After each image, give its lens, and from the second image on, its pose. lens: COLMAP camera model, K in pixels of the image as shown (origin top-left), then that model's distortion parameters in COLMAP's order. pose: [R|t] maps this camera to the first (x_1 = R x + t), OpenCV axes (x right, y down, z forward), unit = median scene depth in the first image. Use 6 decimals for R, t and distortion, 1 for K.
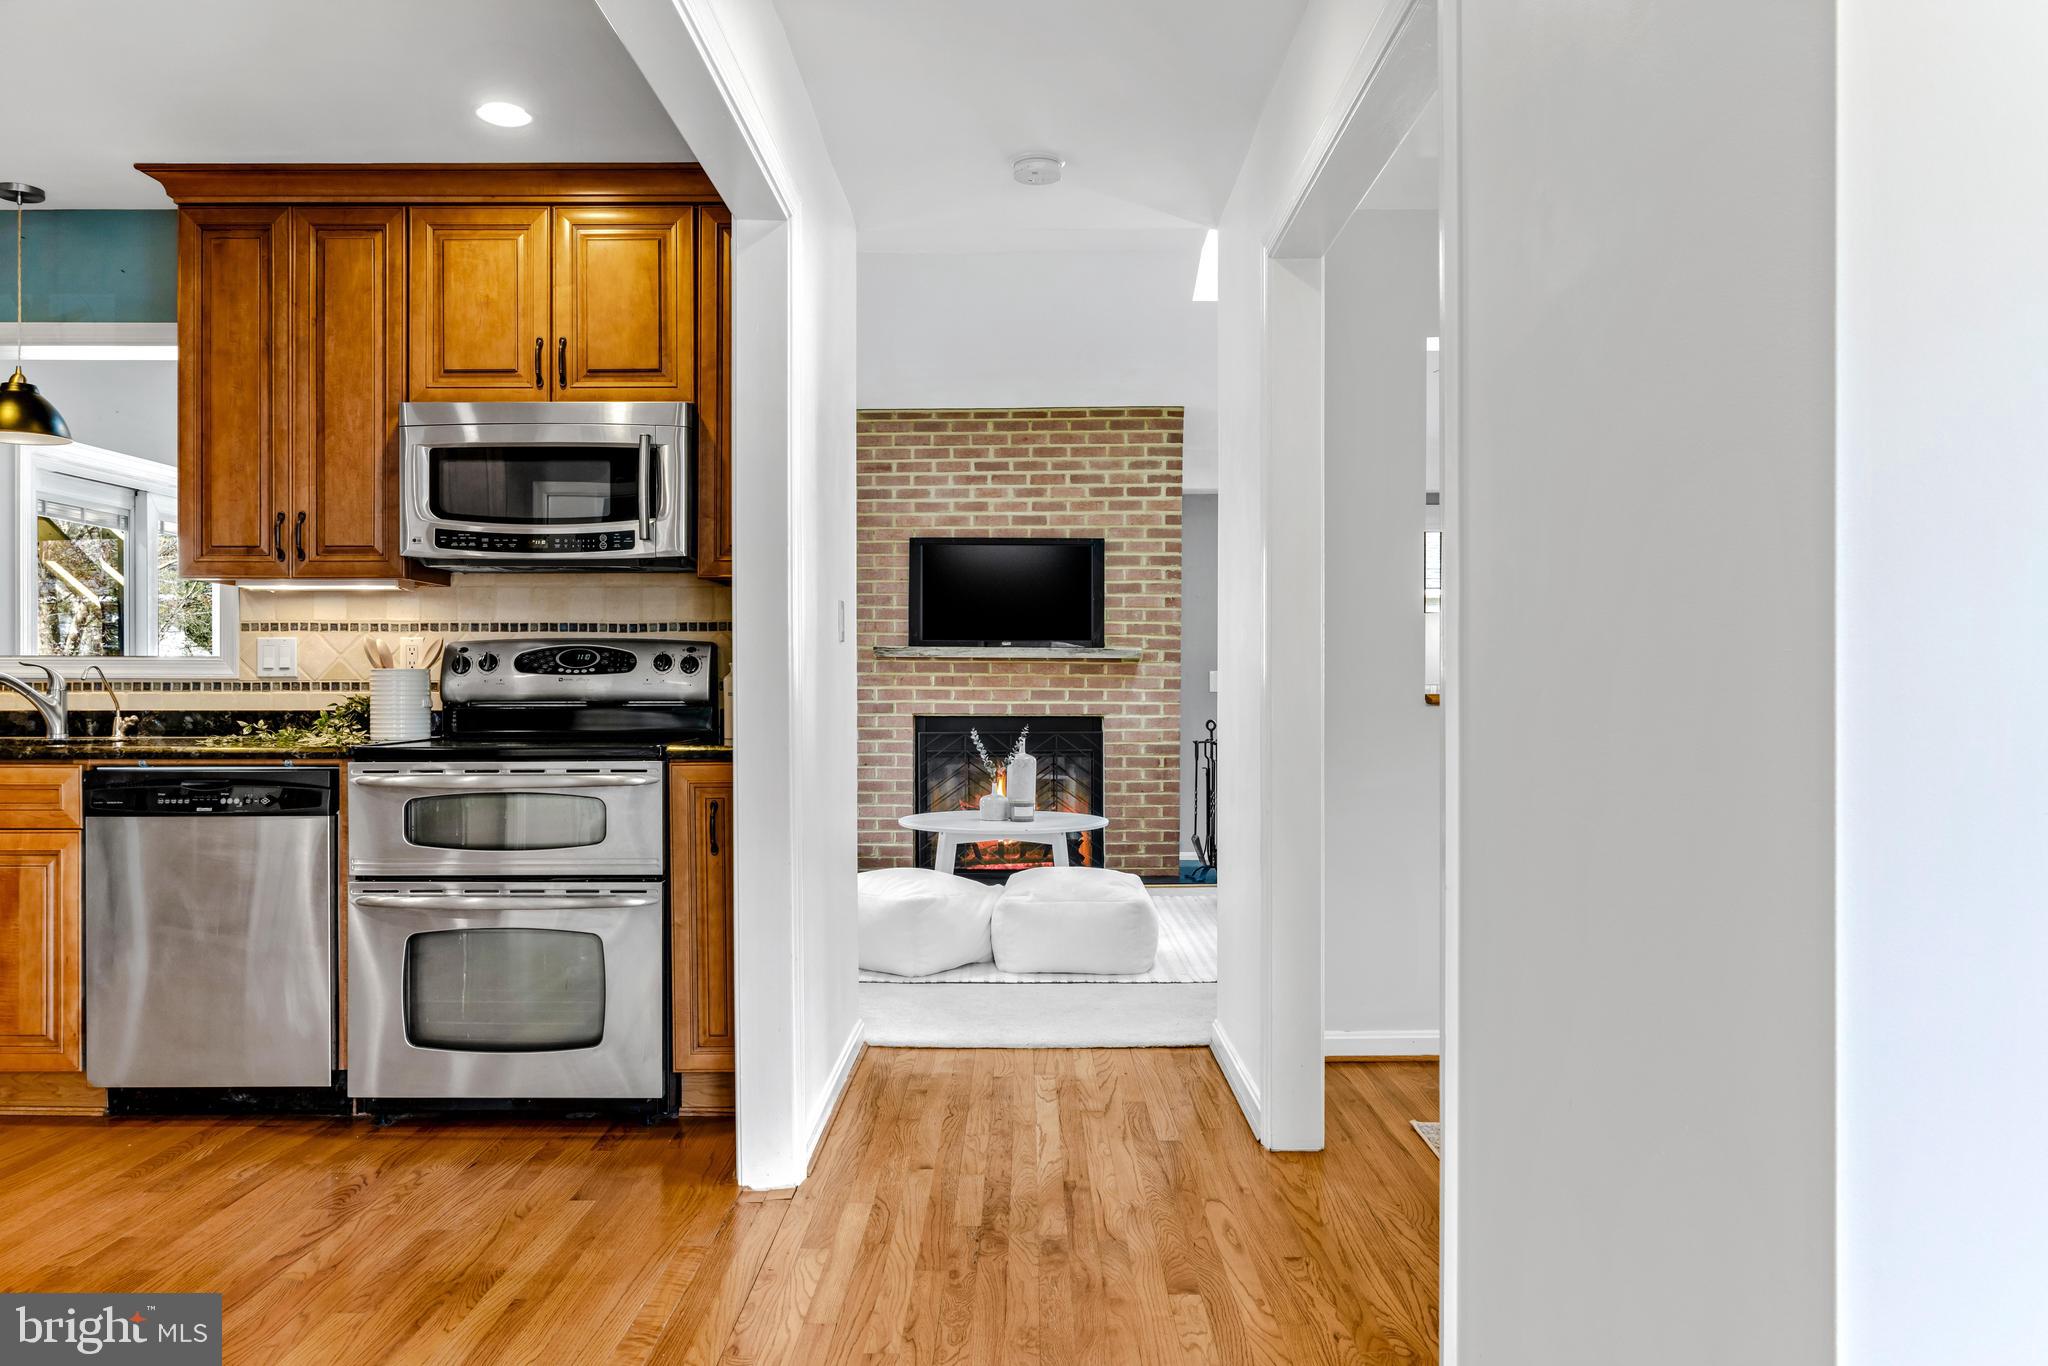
lens RADIAL K [[1500.9, 0, 1026.5], [0, 1500.9, 683.8], [0, 0, 1]] dist [-0.004450, 0.003293]
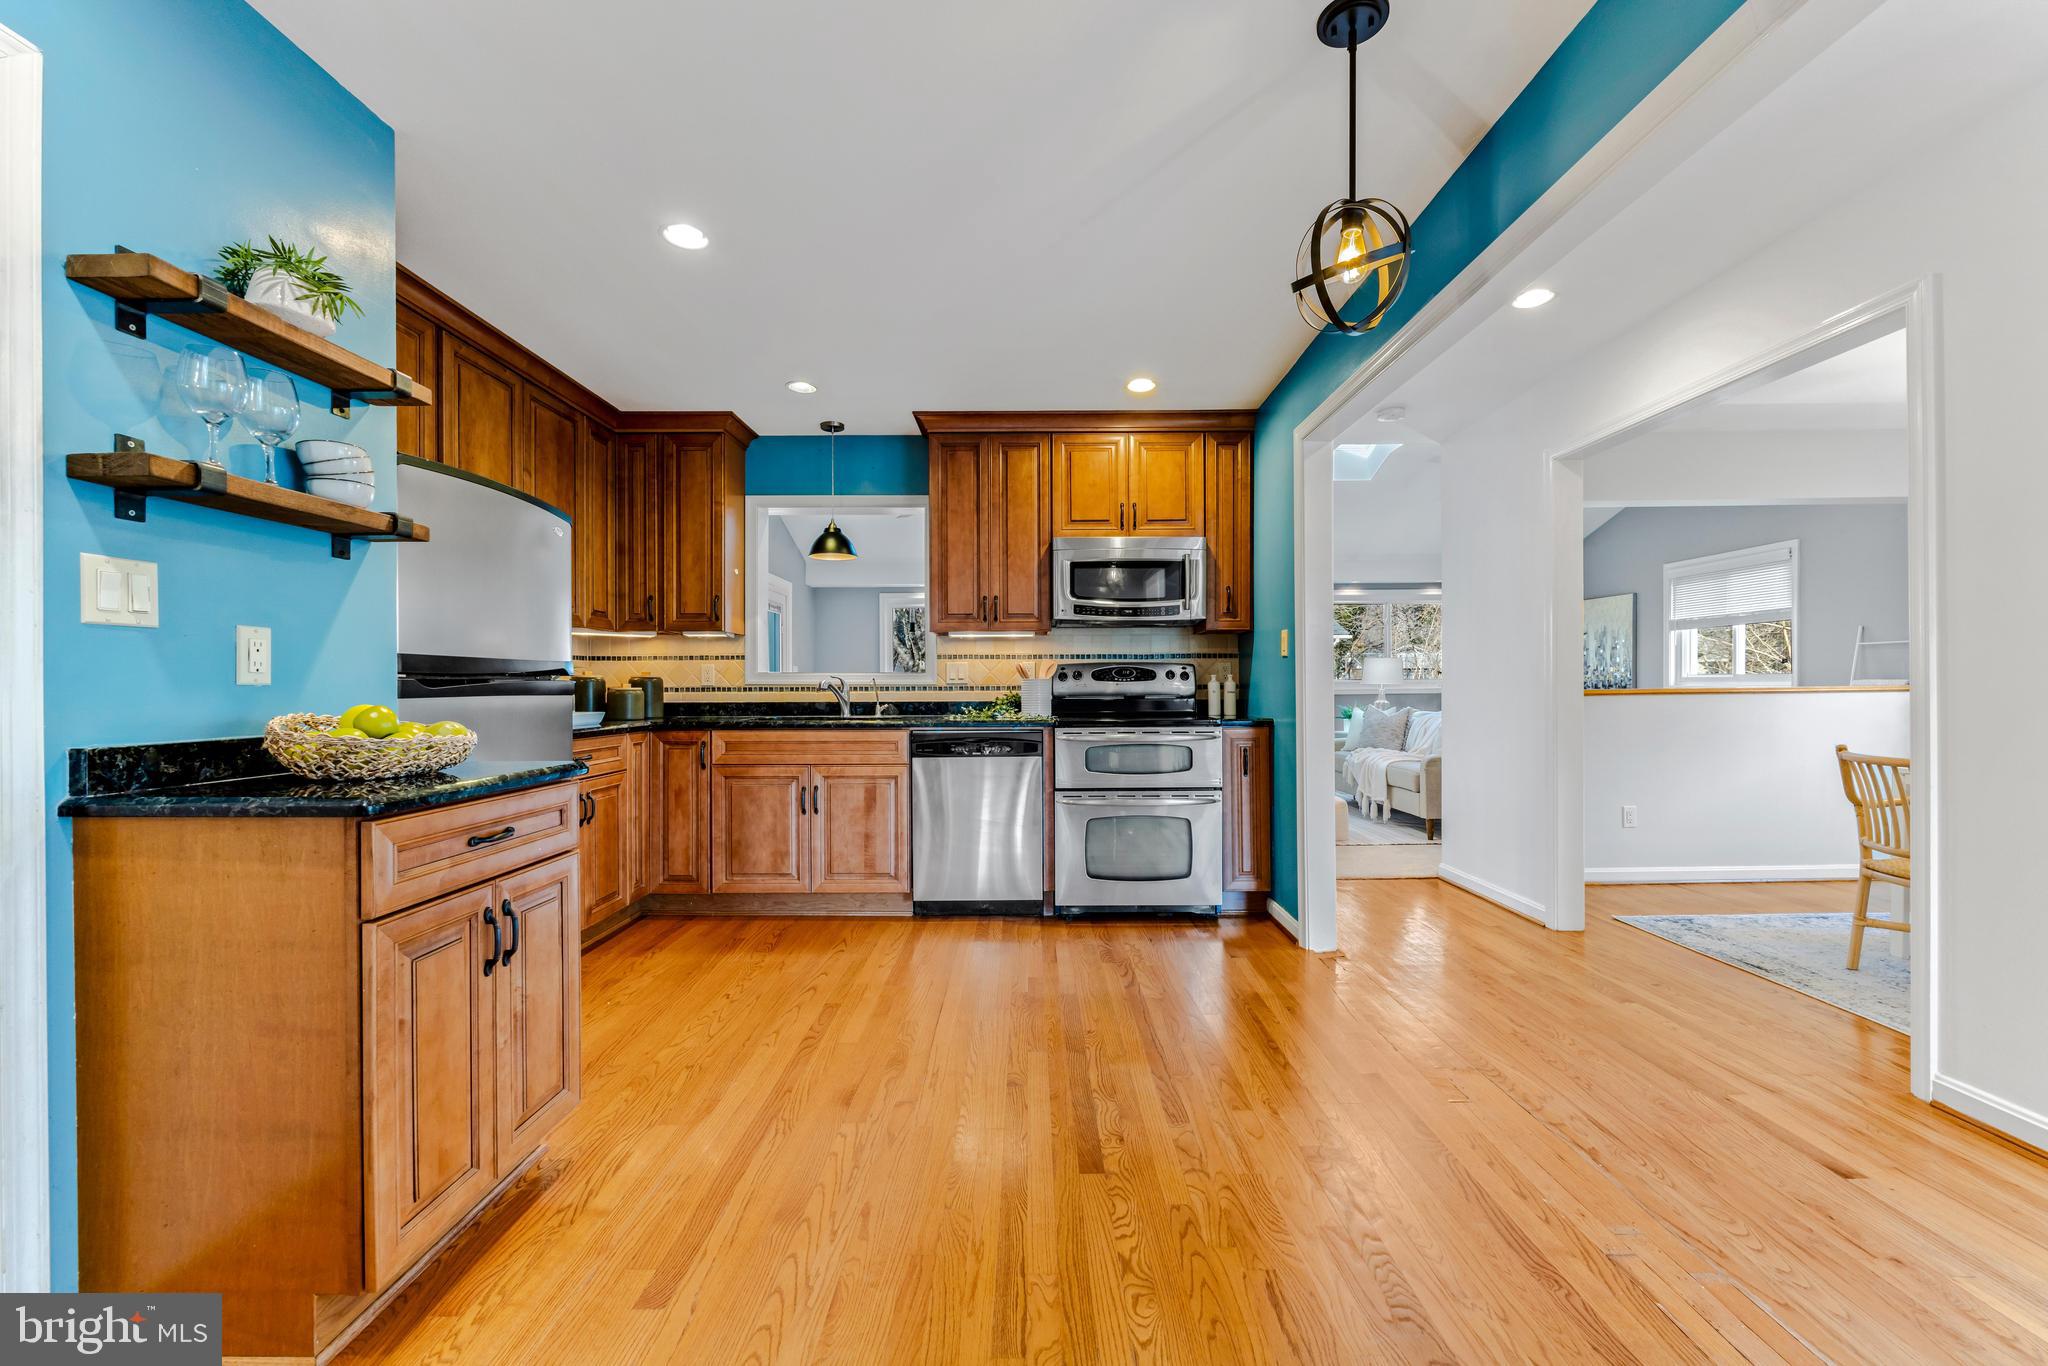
lens RADIAL K [[819.3, 0, 1026.4], [0, 819.3, 686.0], [0, 0, 1]] dist [-0.003901, -0.000265]
pose [[0.999994, -0.003542, -0.000487, -0.472040], [0.003541, 0.999992, -0.001725, 0.000834], [0.000494, 0.001723, 0.999998, -0.031946]]
